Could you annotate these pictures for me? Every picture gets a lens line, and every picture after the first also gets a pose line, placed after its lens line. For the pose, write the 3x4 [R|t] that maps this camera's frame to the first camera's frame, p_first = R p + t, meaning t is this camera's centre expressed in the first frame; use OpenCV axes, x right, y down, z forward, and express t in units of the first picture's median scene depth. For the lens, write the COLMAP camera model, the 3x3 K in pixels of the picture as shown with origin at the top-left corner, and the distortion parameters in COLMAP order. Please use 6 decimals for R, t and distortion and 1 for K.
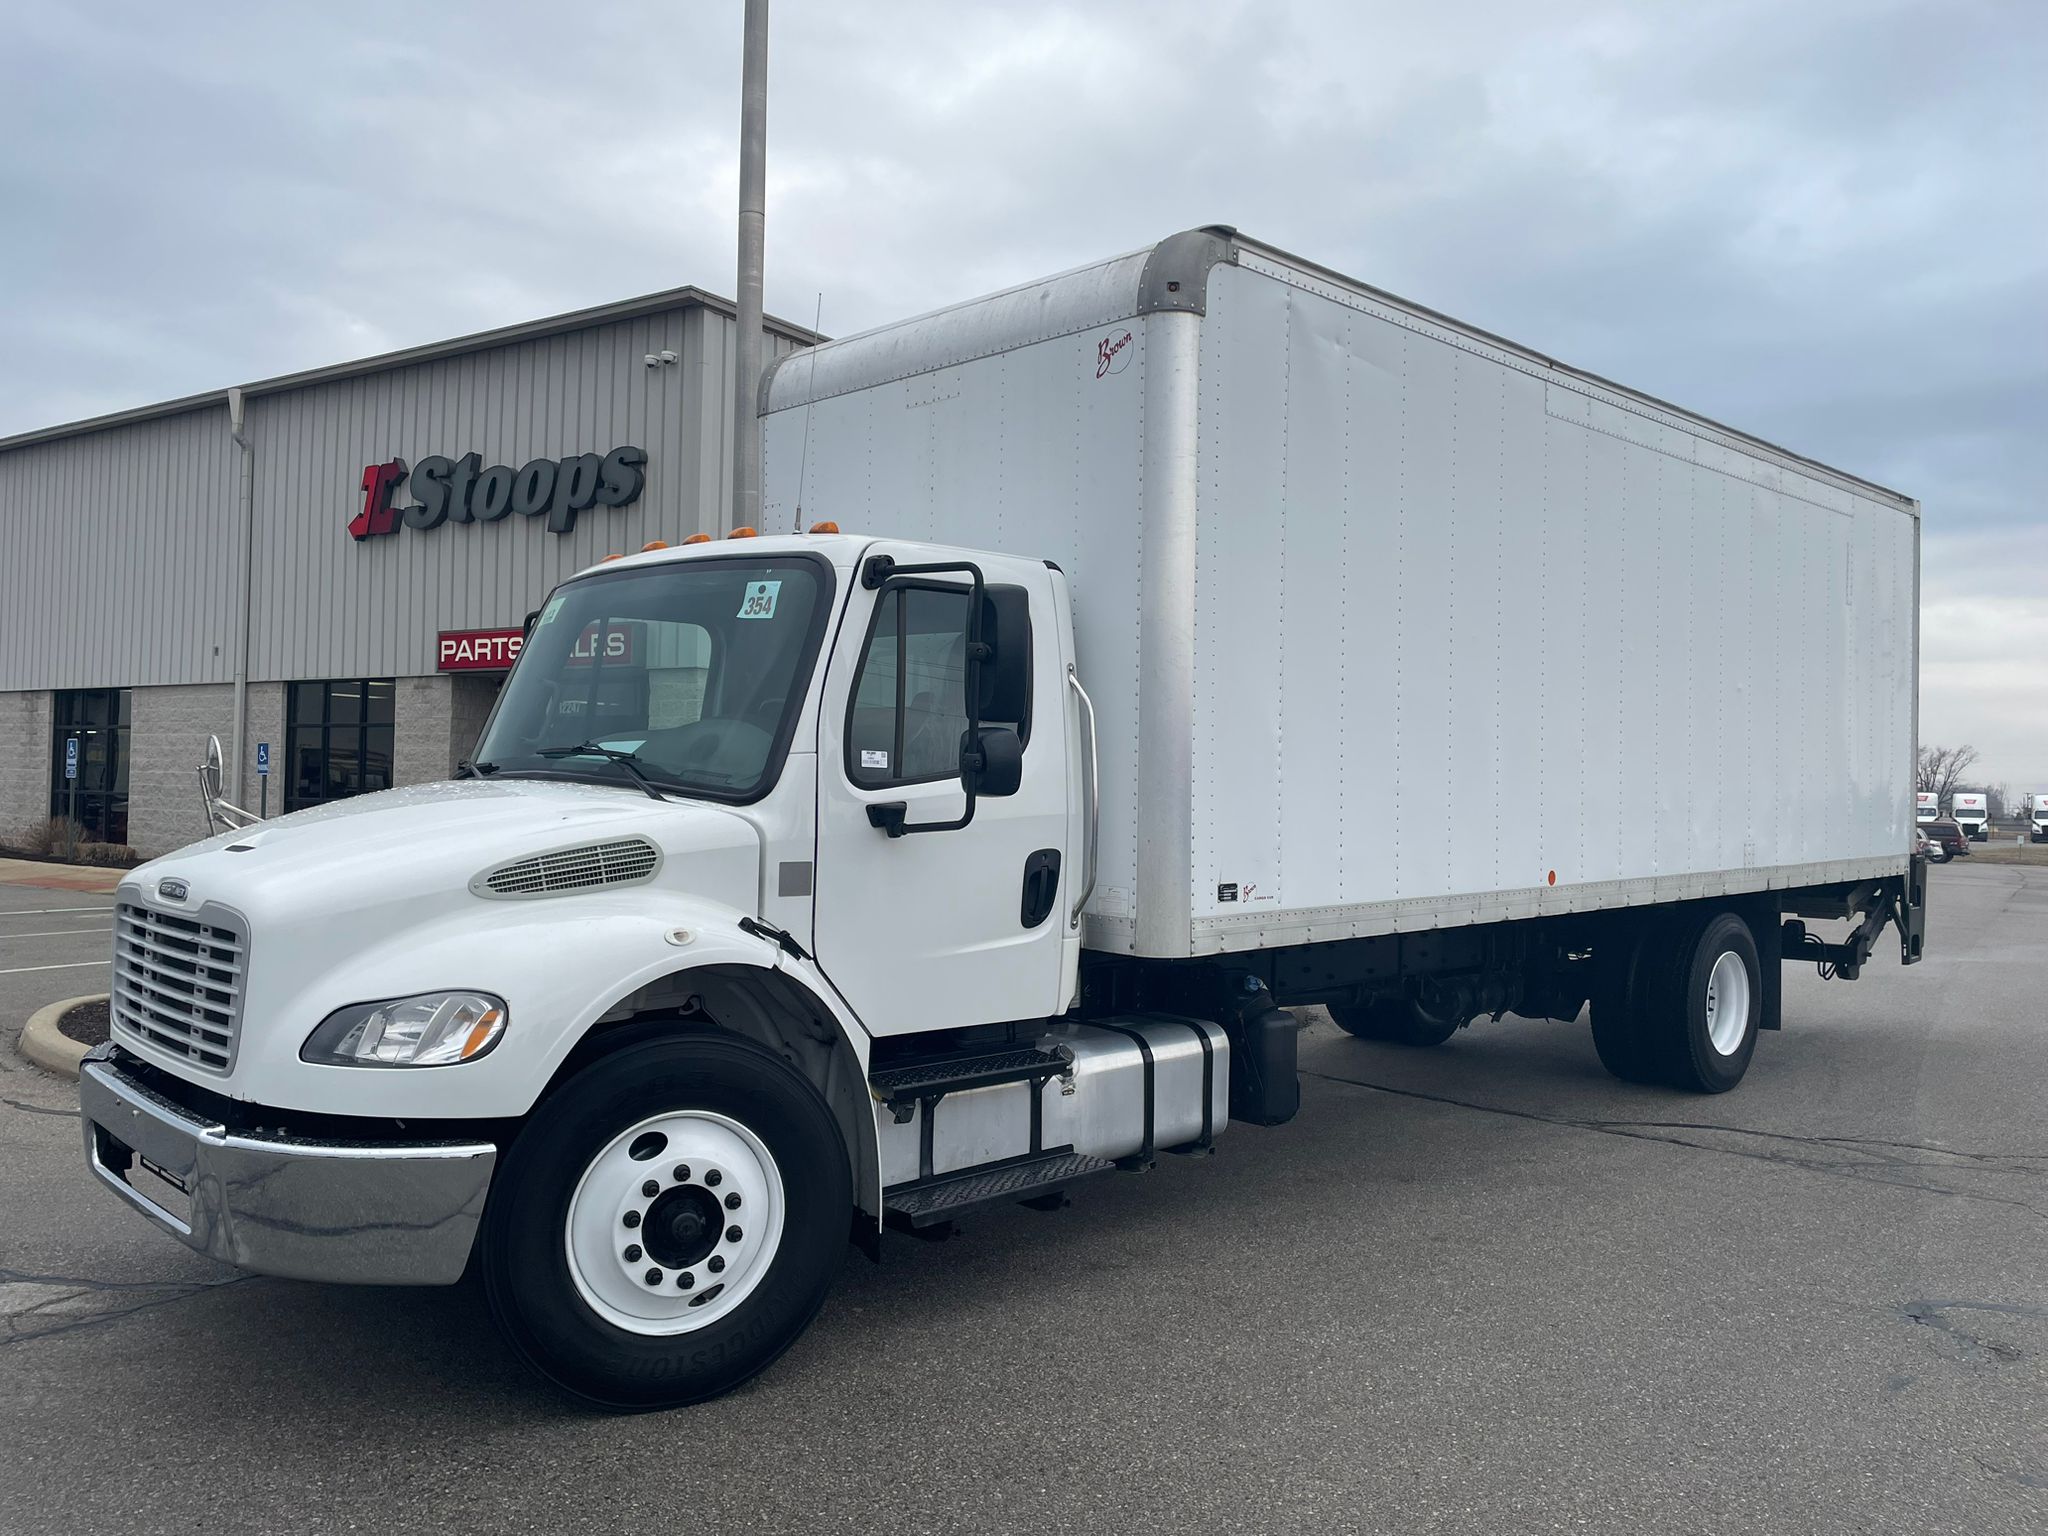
lens RADIAL K [[1553.9, 0, 1043.1], [0, 1553.9, 763.6], [0, 0, 1]] dist [0.033970, -0.004813]
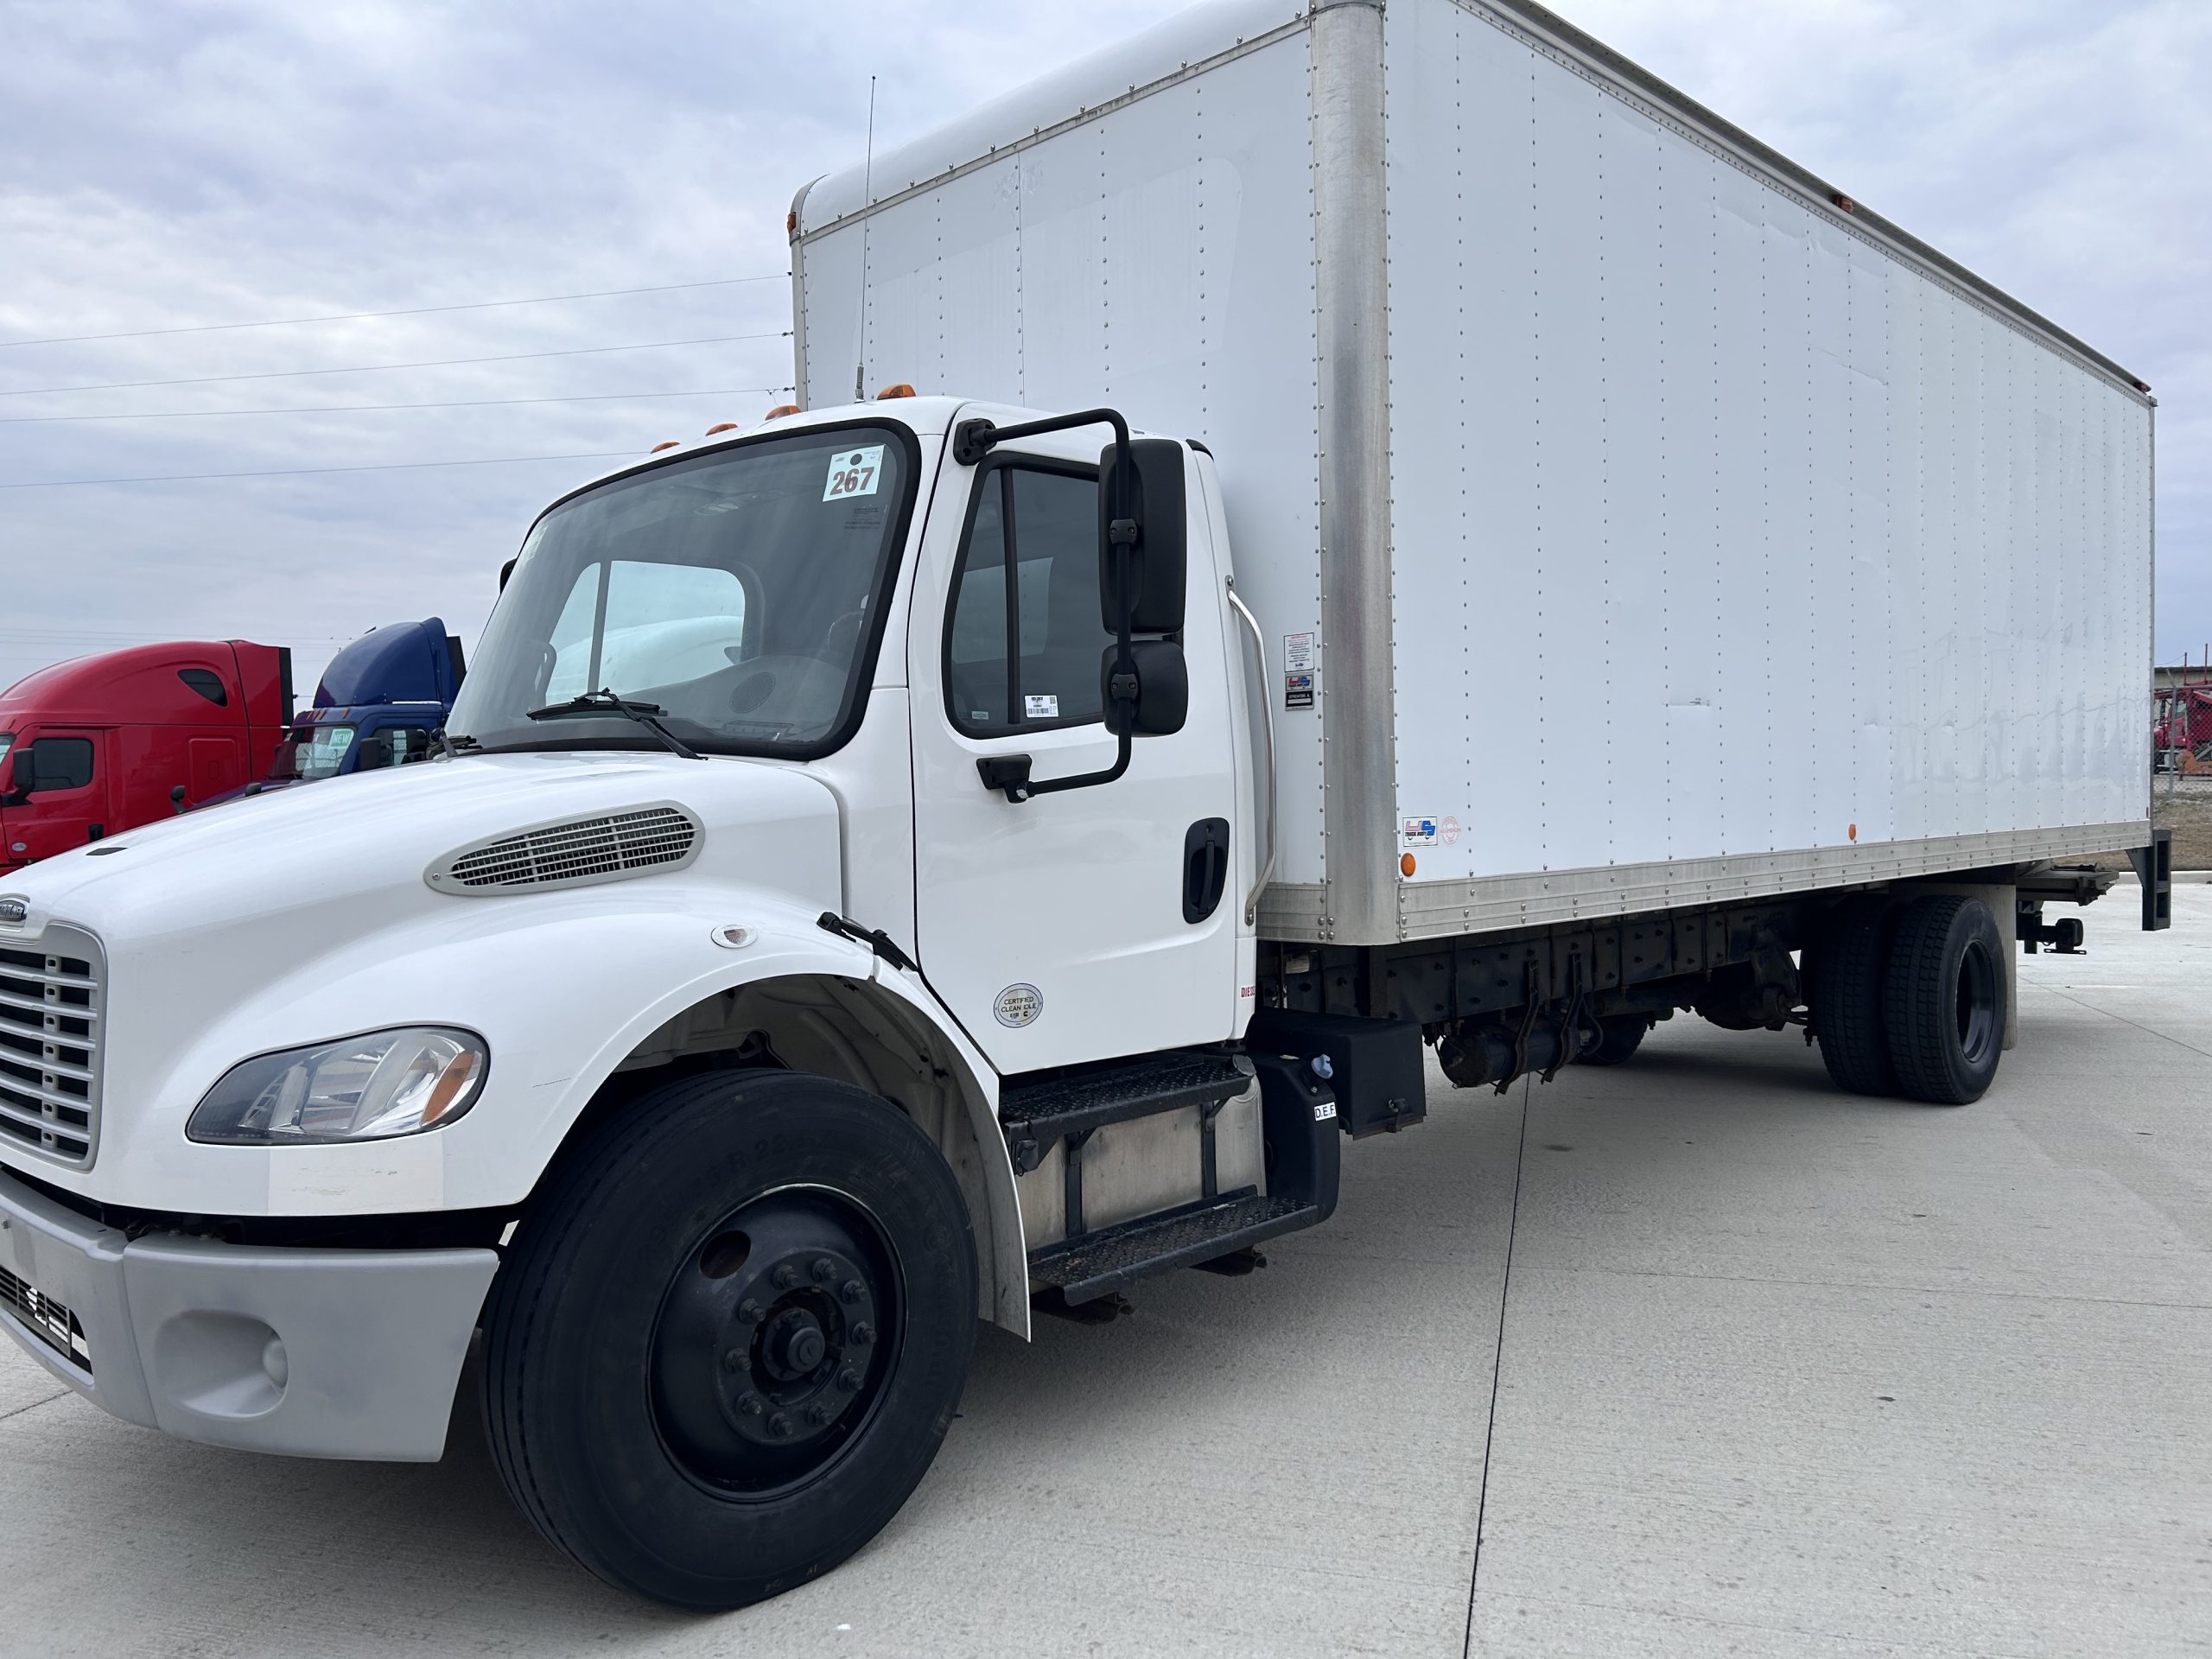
lens RADIAL K [[1678.3, 0, 1126.6], [0, 1678.3, 824.7], [0, 0, 1]] dist [0.033970, -0.004813]
pose [[0.998794, -0.045413, 0.018663, -0.062597], [0.045095, 0.998836, 0.017118, 0.049620], [-0.019419, -0.016255, 0.999679, 0.219885]]
